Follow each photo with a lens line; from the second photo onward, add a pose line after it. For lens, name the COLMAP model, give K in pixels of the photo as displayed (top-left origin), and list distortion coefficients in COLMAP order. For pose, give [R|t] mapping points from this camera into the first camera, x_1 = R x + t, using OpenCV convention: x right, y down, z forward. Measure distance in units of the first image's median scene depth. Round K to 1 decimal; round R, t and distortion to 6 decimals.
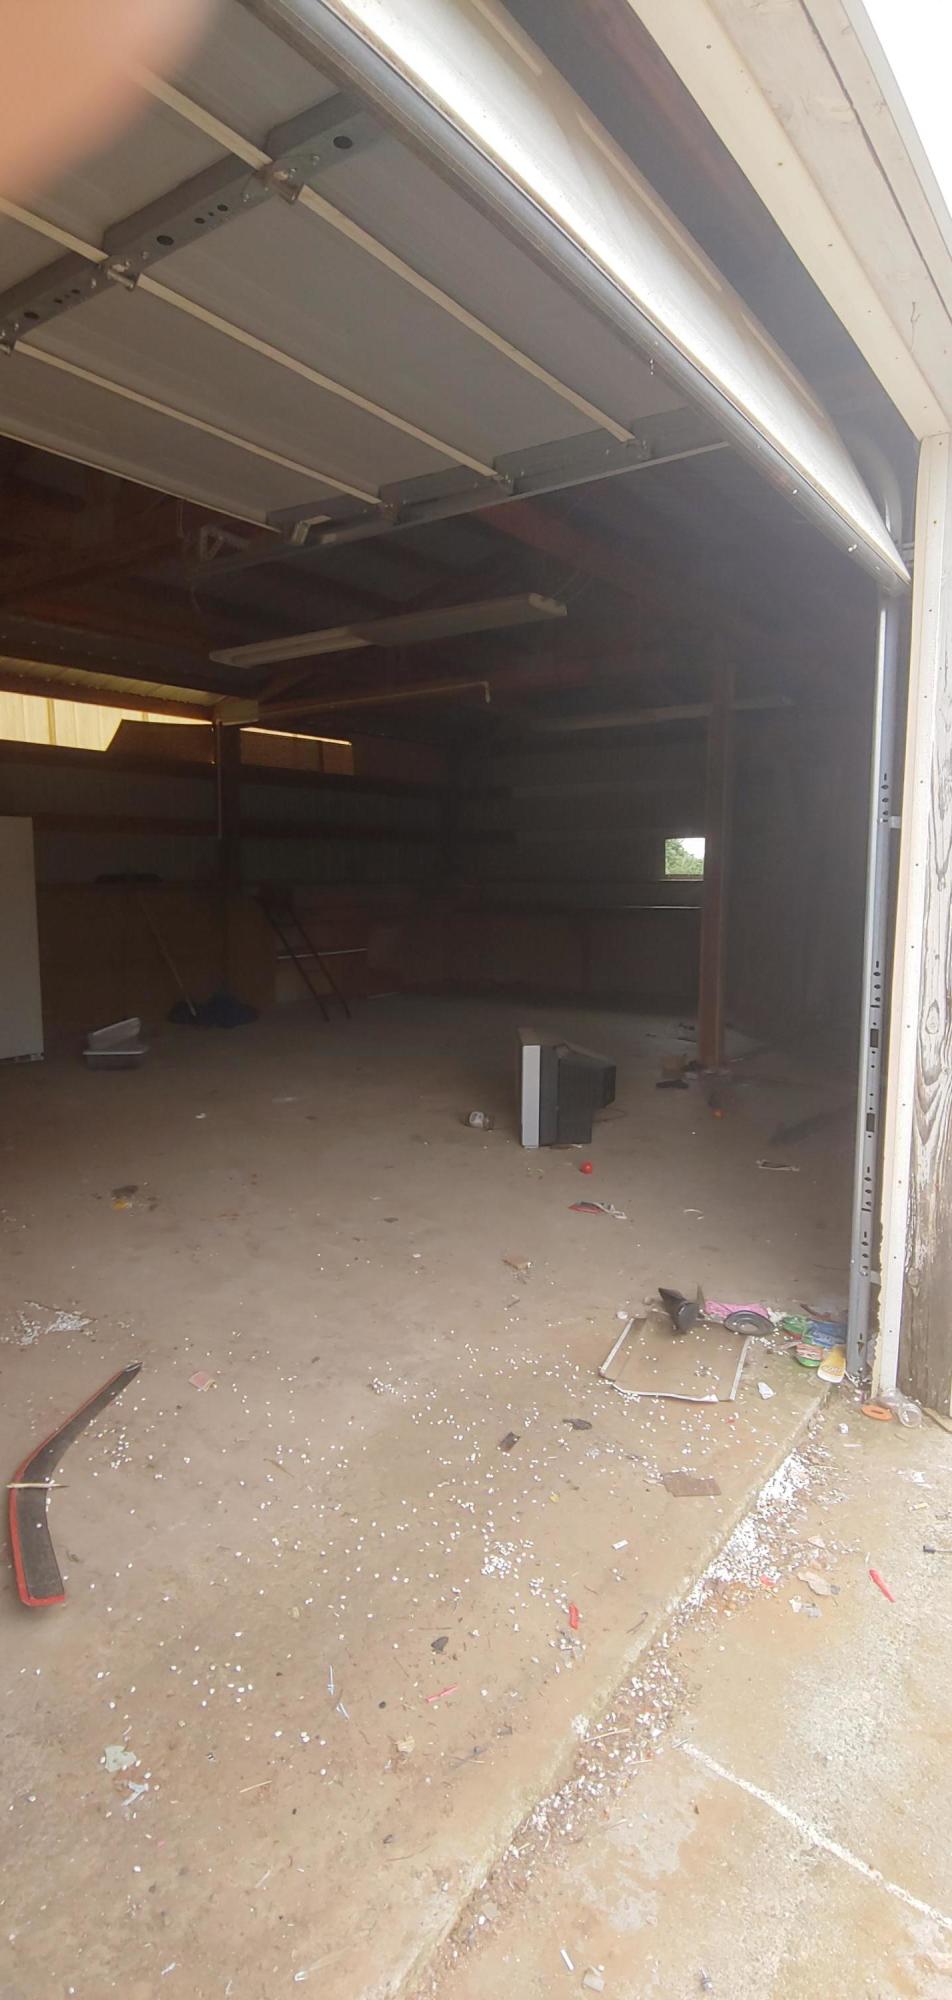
lens RADIAL K [[1024.5, 0, 476.0], [0, 1024.5, 1000.0], [0, 0, 1]] dist [-0.001993, 0.000083]
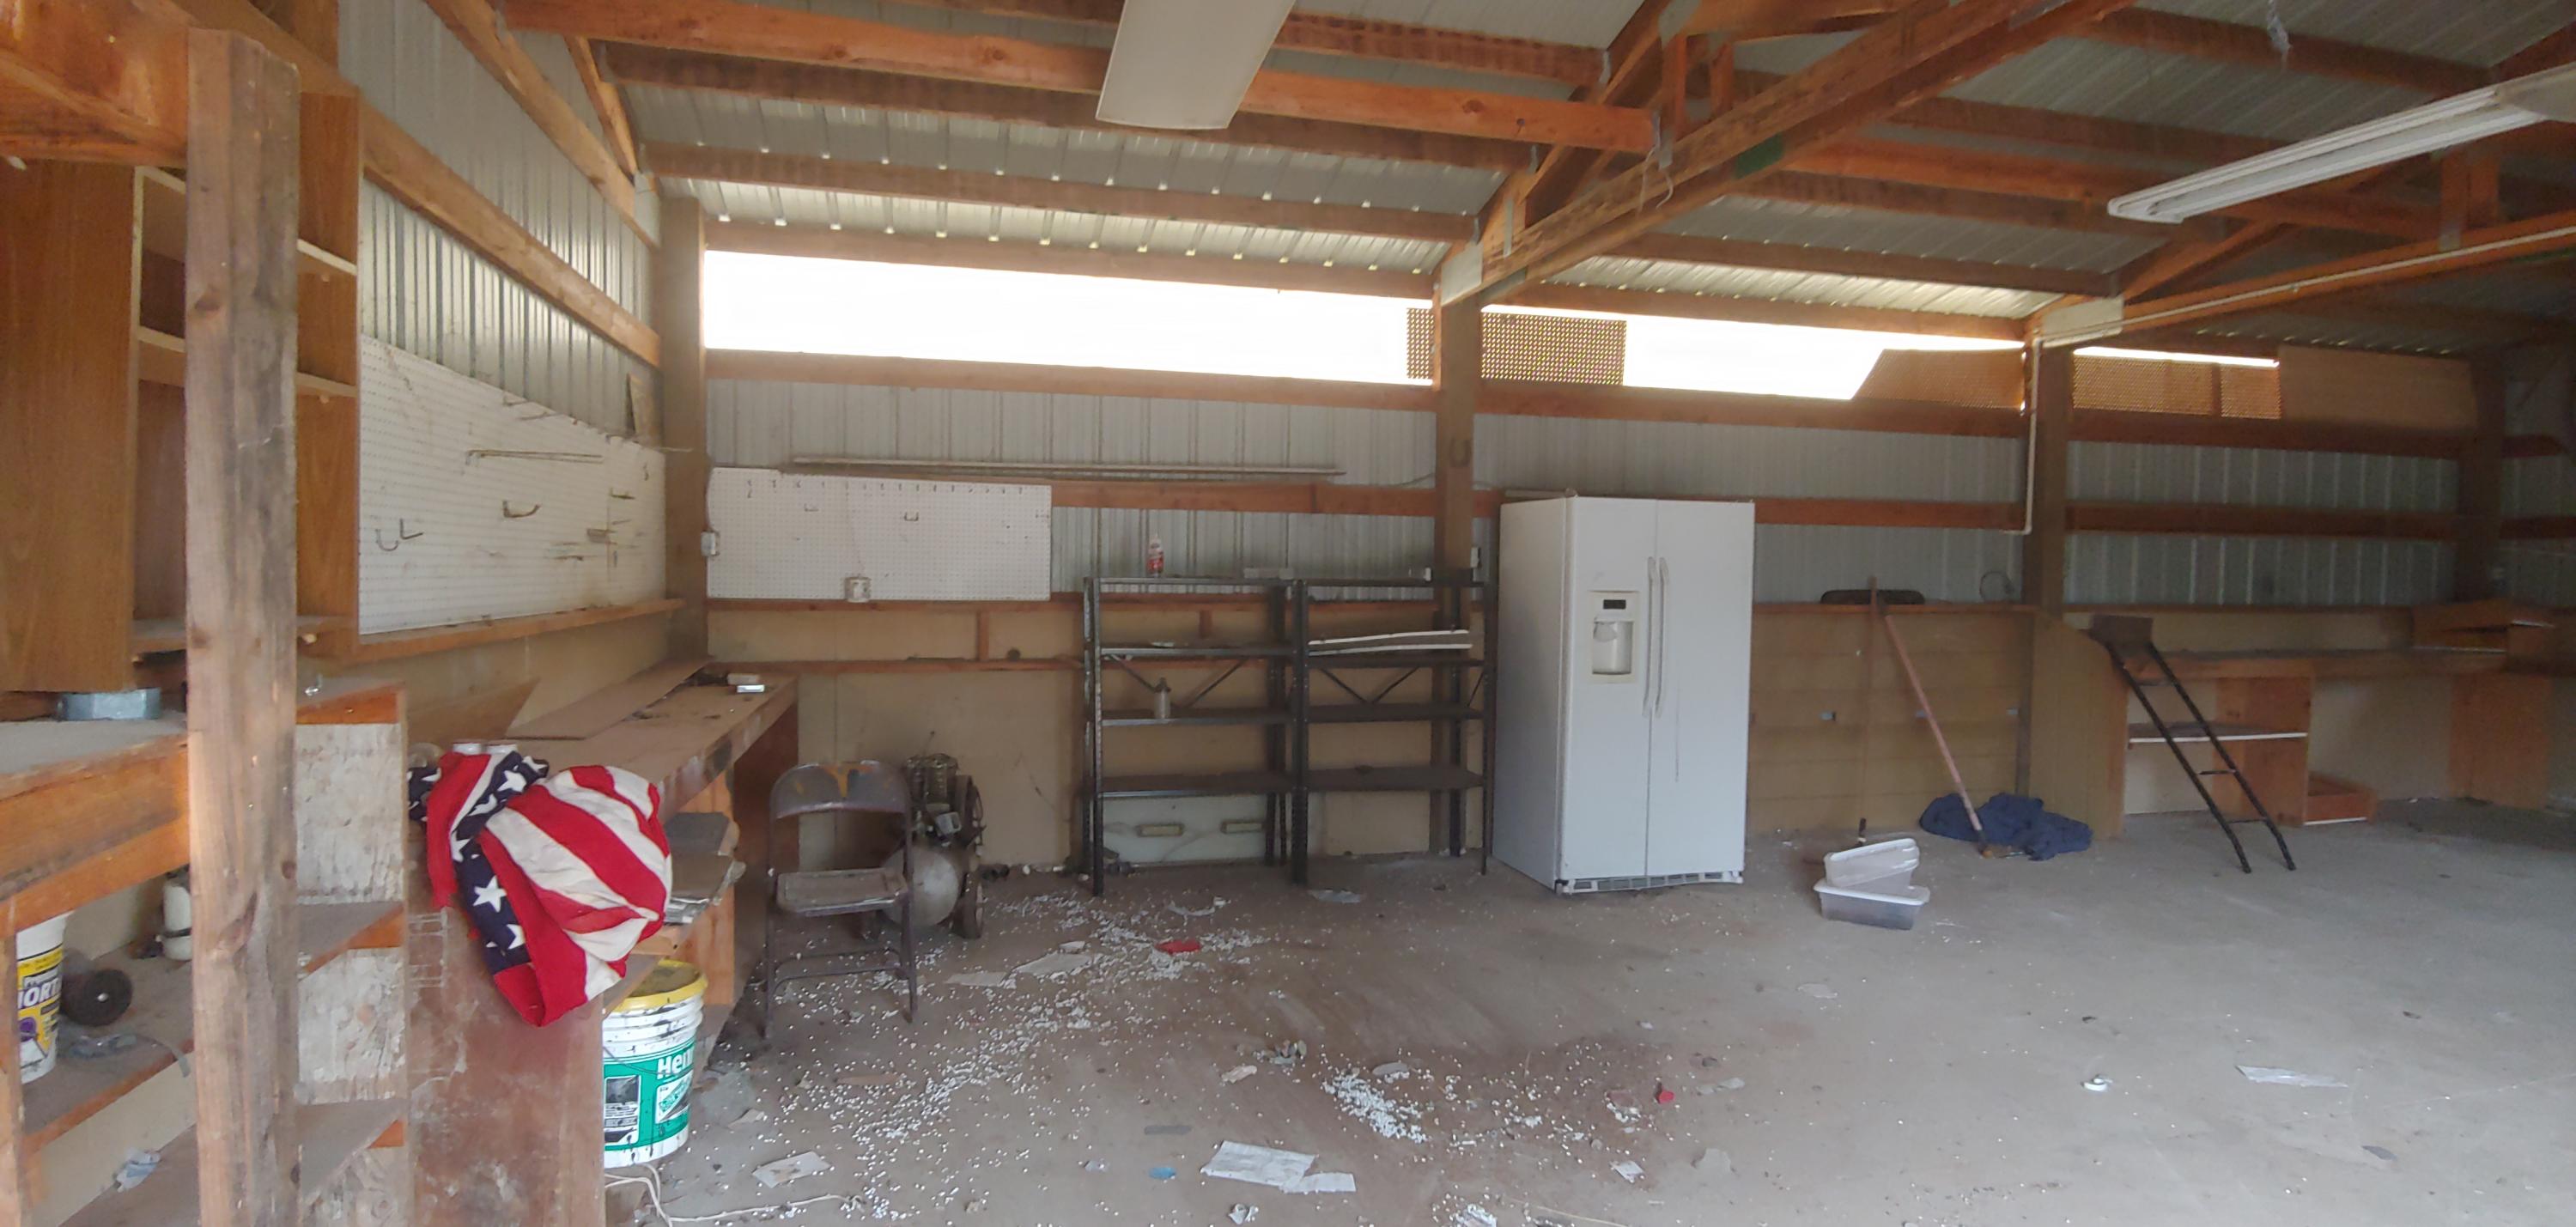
lens RADIAL K [[1319.6, 0, 1288.0], [0, 1319.6, 613.5], [0, 0, 1]] dist [-0.001993, 0.000083]
pose [[0.784549, 0.034061, -0.619131, -0.116593], [-0.091483, 0.993921, -0.061246, -0.025202], [0.613282, 0.104690, 0.782896, 0.142661]]
